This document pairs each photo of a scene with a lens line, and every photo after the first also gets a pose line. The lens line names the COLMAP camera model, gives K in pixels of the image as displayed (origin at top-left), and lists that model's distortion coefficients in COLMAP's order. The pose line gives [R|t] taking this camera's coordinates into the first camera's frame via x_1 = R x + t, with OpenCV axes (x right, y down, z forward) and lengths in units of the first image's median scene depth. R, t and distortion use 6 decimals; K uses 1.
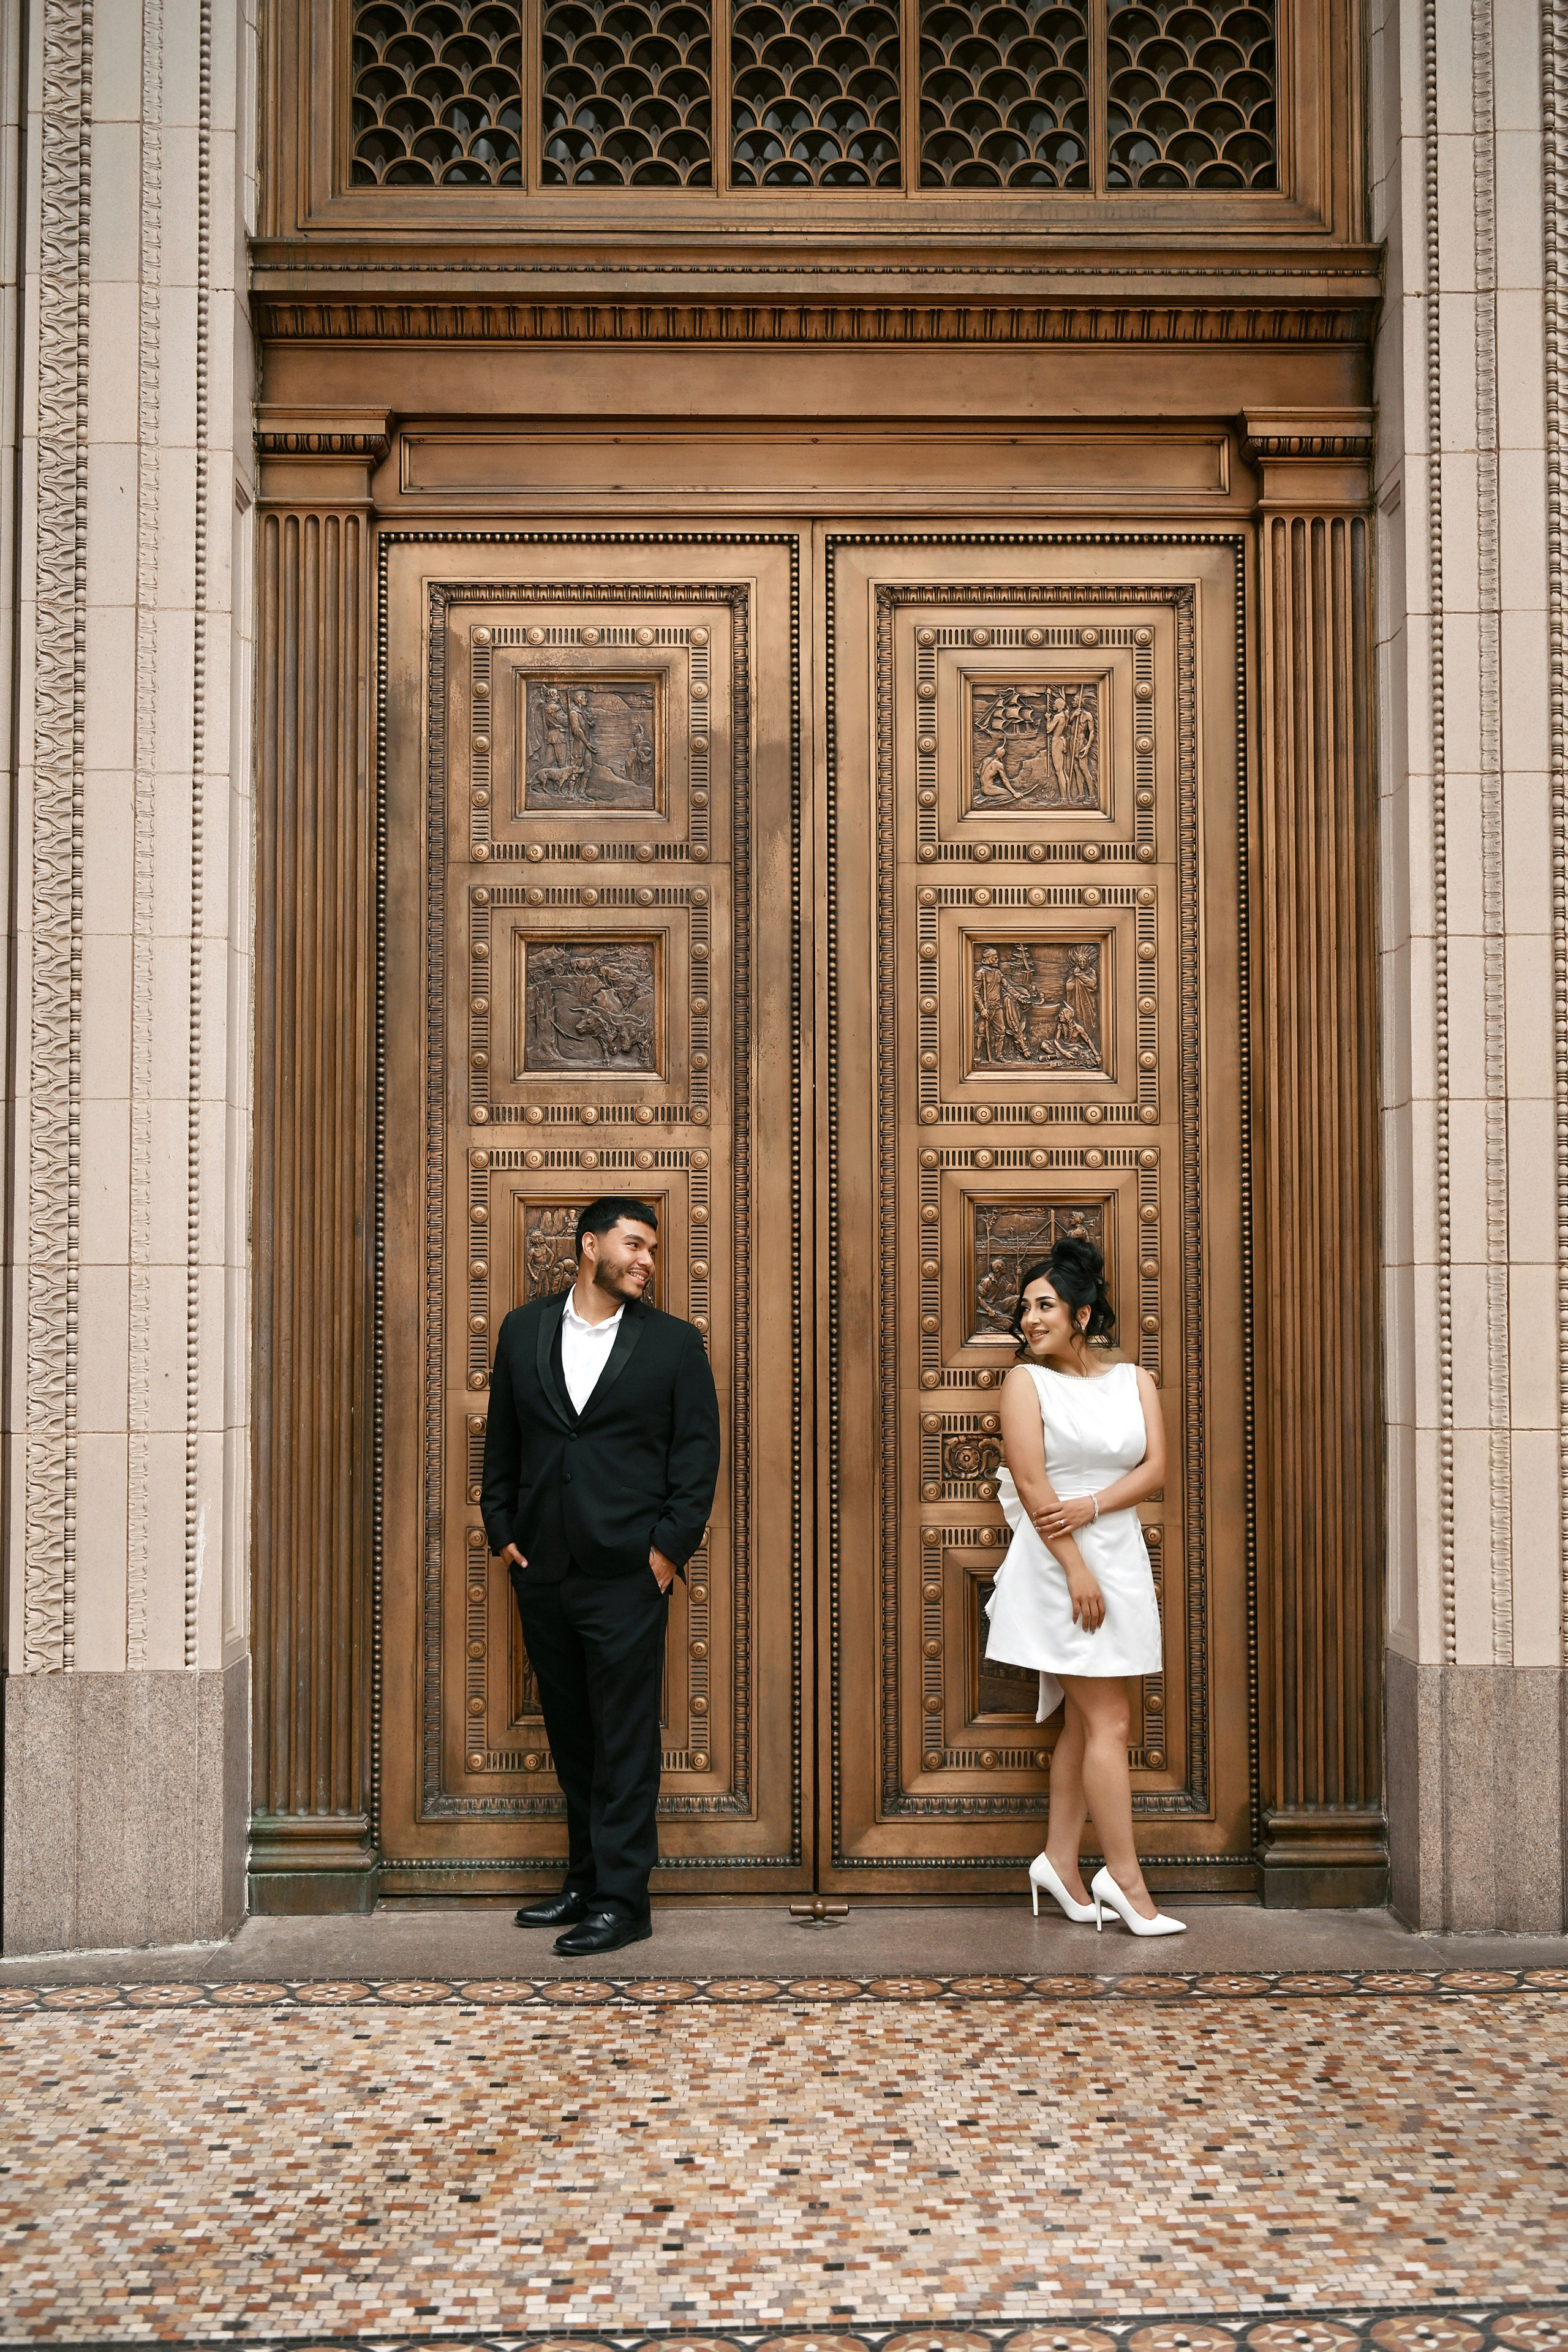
lens RADIAL K [[2796.2, 0, 810.9], [0, 2796.2, 1170.0], [0, 0, 1]] dist [-0.000292, 0.000000]
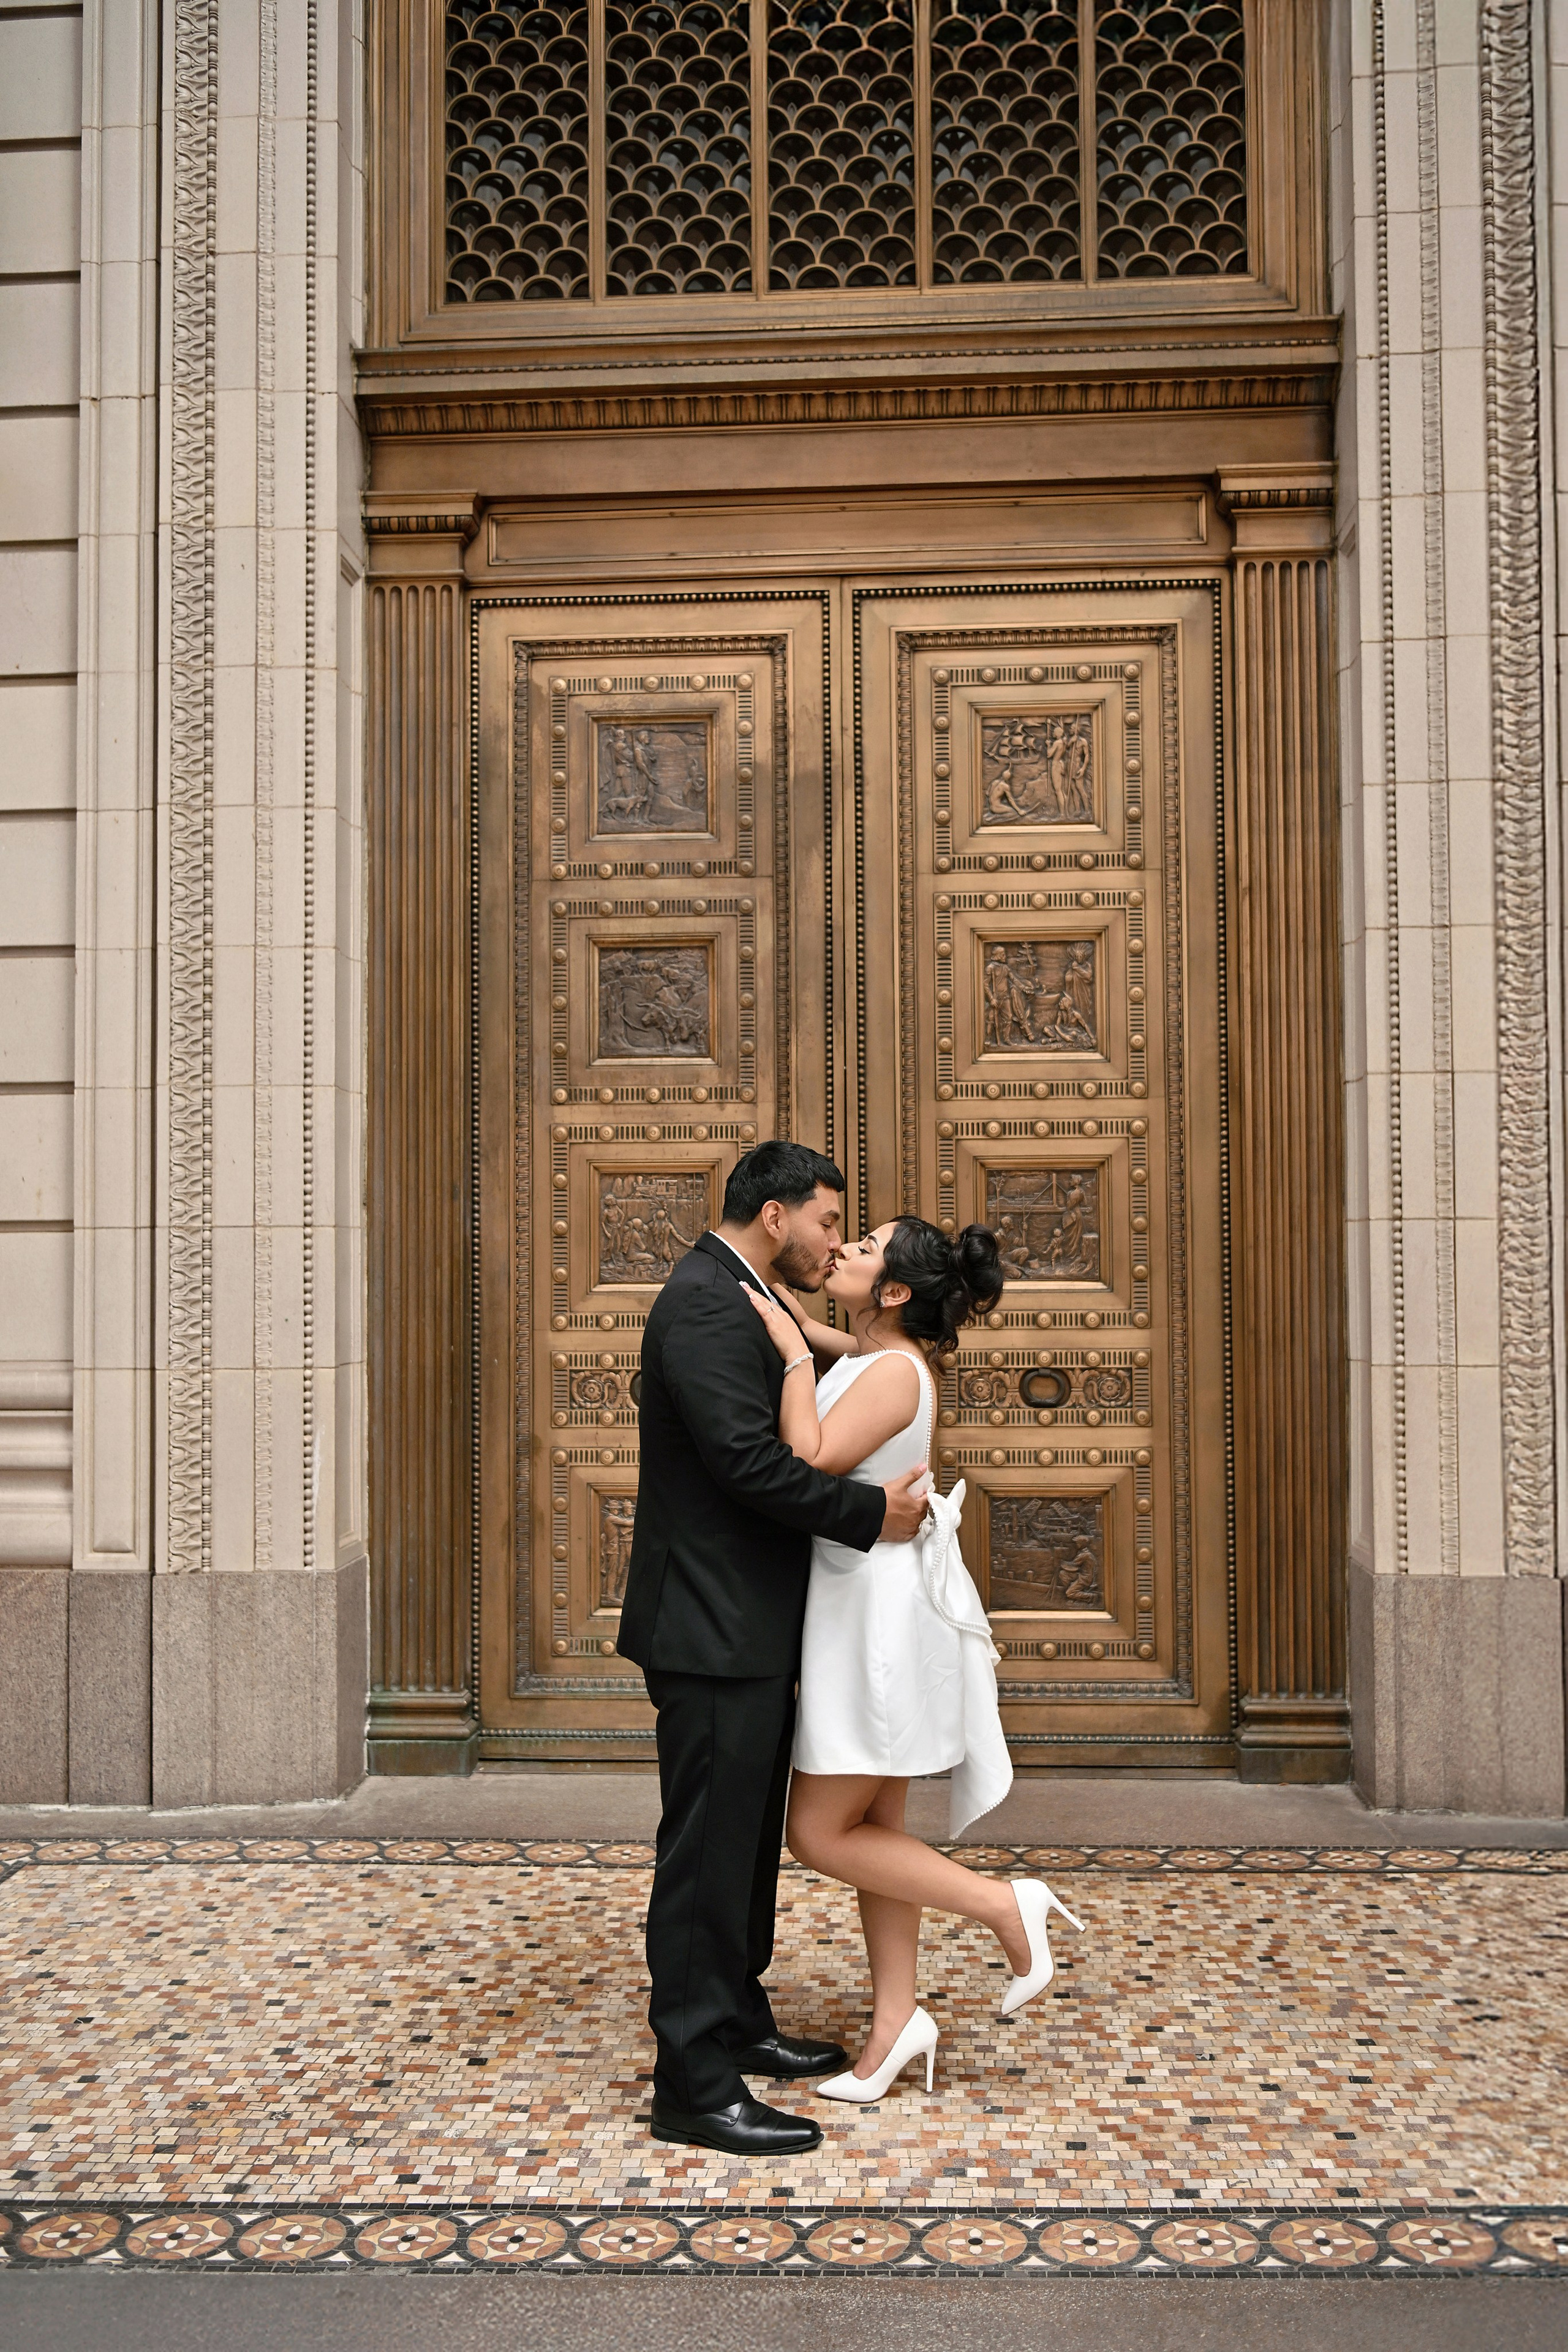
lens RADIAL K [[2182.1, 0, 776.7], [0, 2182.1, 1175.1], [0, 0, 1]] dist [-0.010902, 0.000000]
pose [[0.996127, -0.007555, -0.087597, 0.051801], [0.009034, 0.999823, 0.016508, -0.000852], [0.087457, -0.017235, 0.996019, 0.098456]]
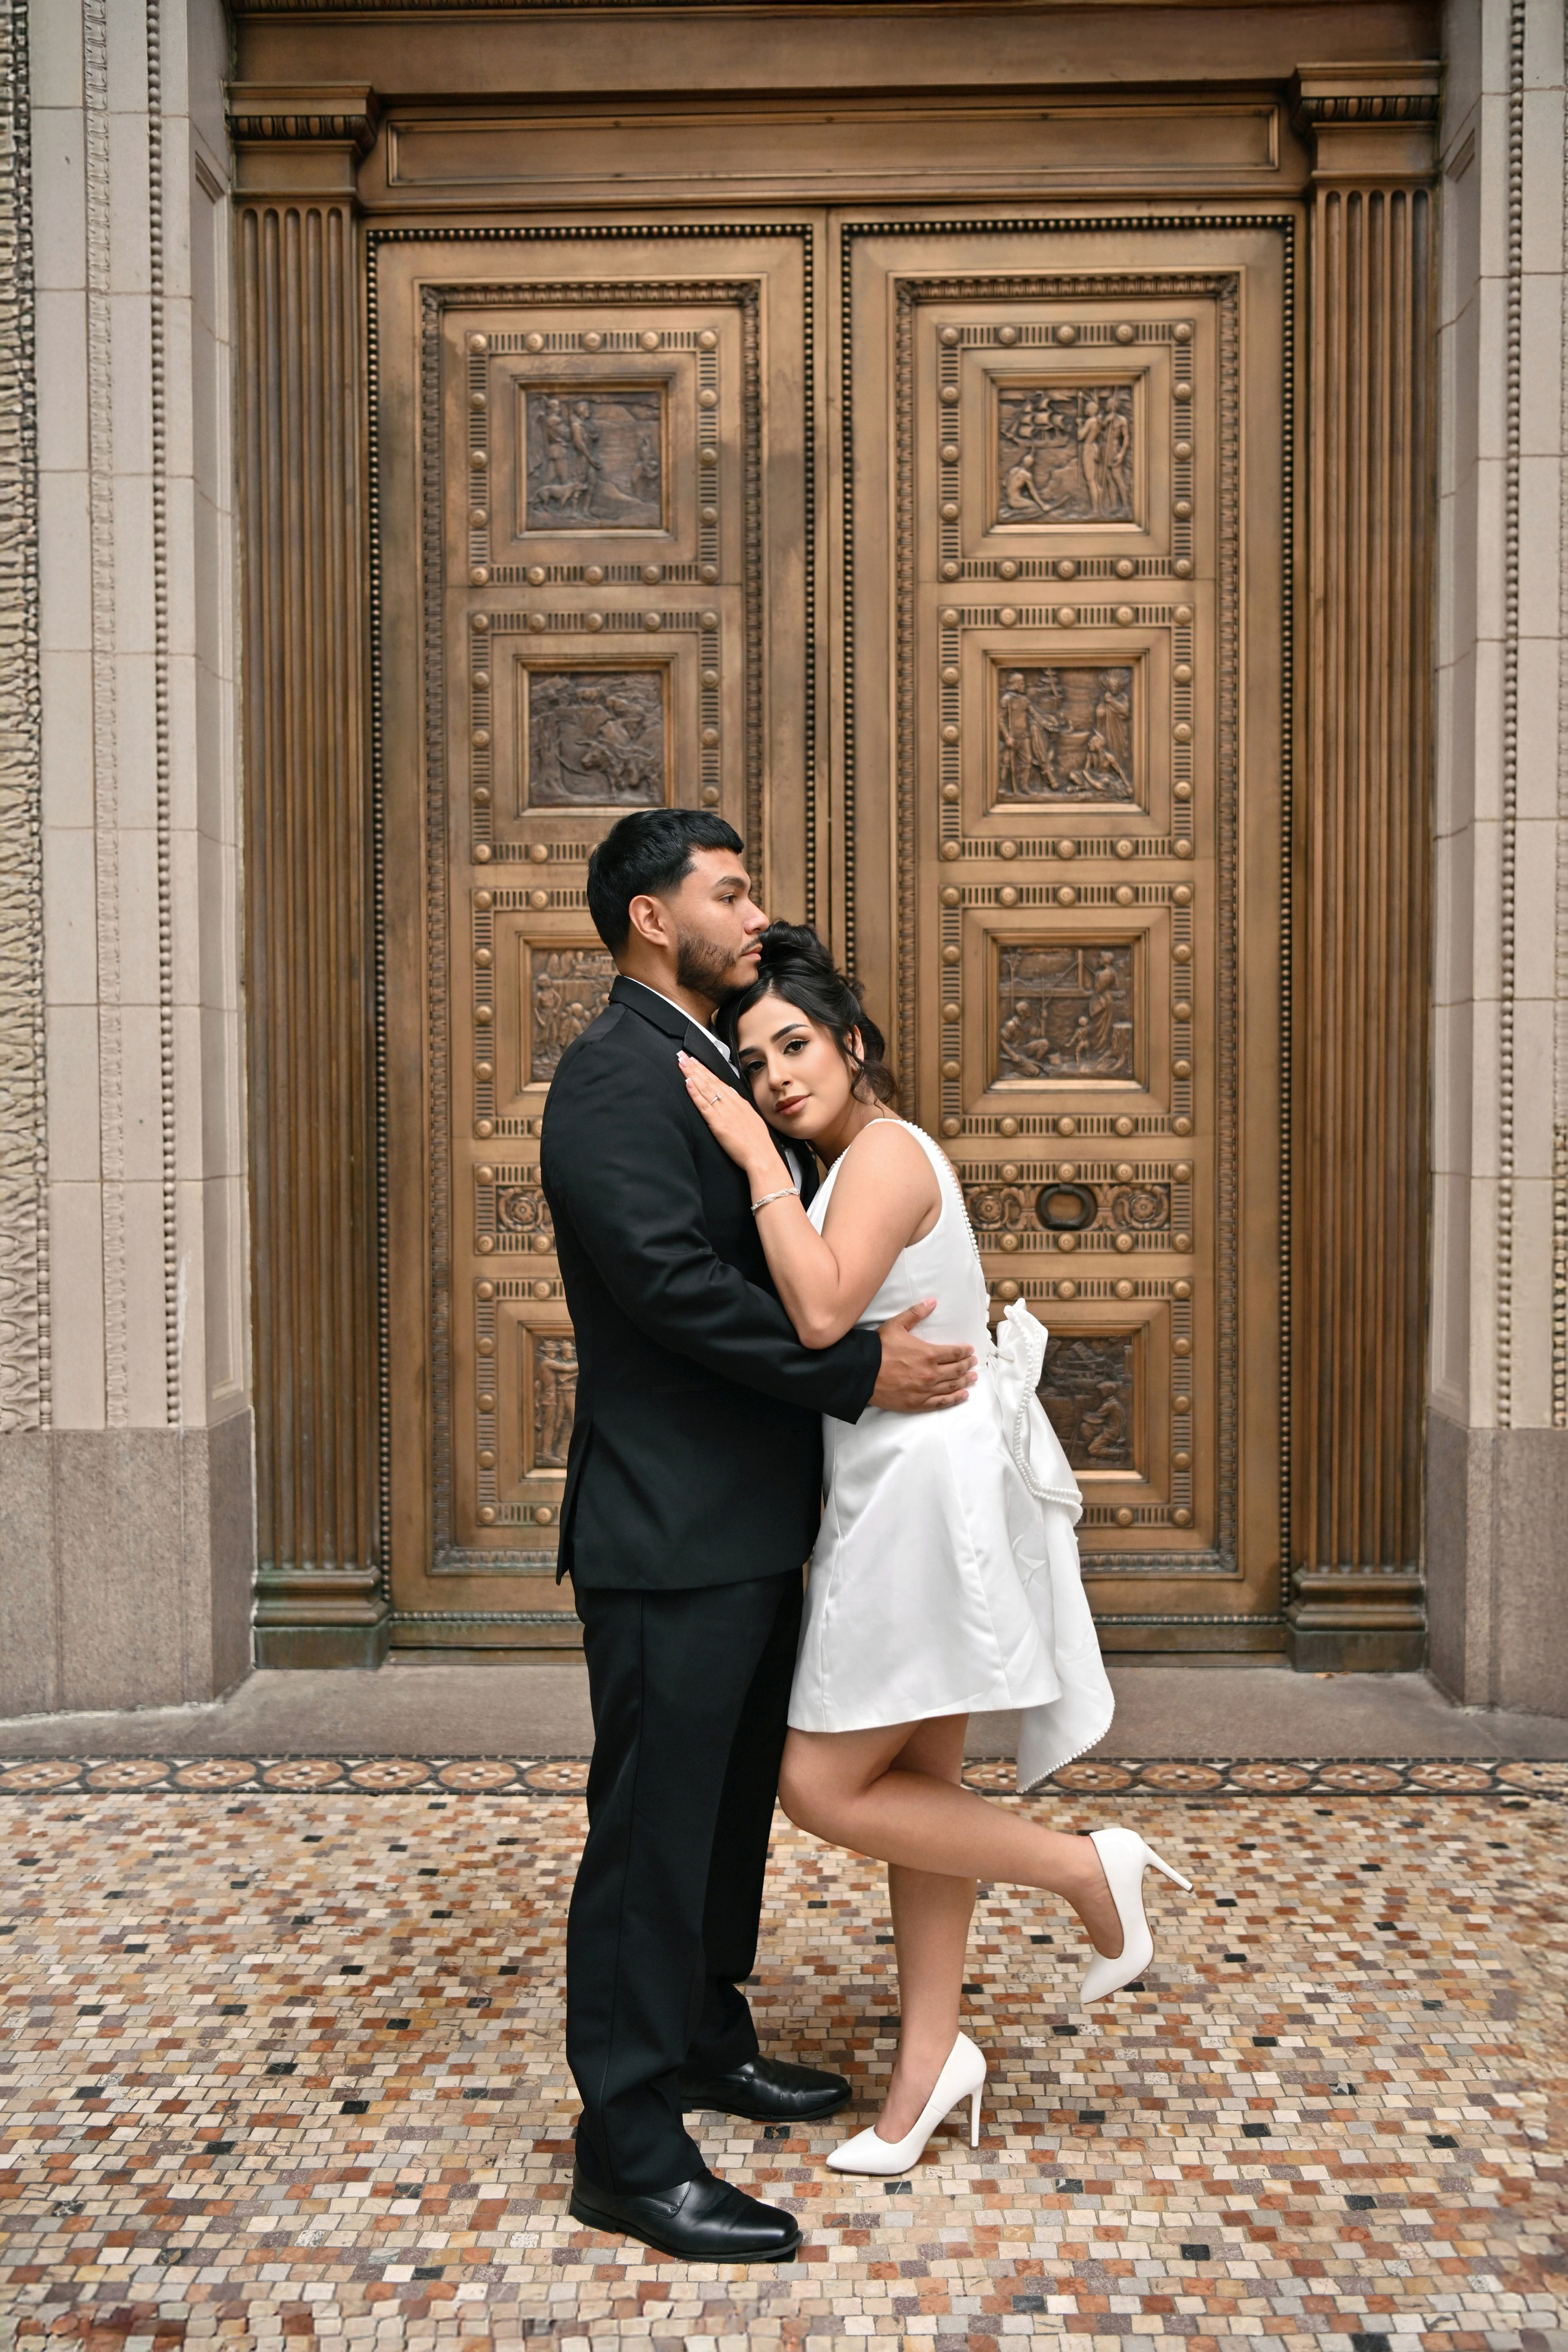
lens RADIAL K [[2063.9, 0, 805.6], [0, 2063.9, 1187.8], [0, 0, 1]] dist [-0.013526, 0.011735]
pose [[0.998919, 0.000131, -0.046478, 0.025712], [0.004202, 0.995647, 0.093108, 0.029391], [0.046288, -0.093203, 0.994571, 0.290611]]
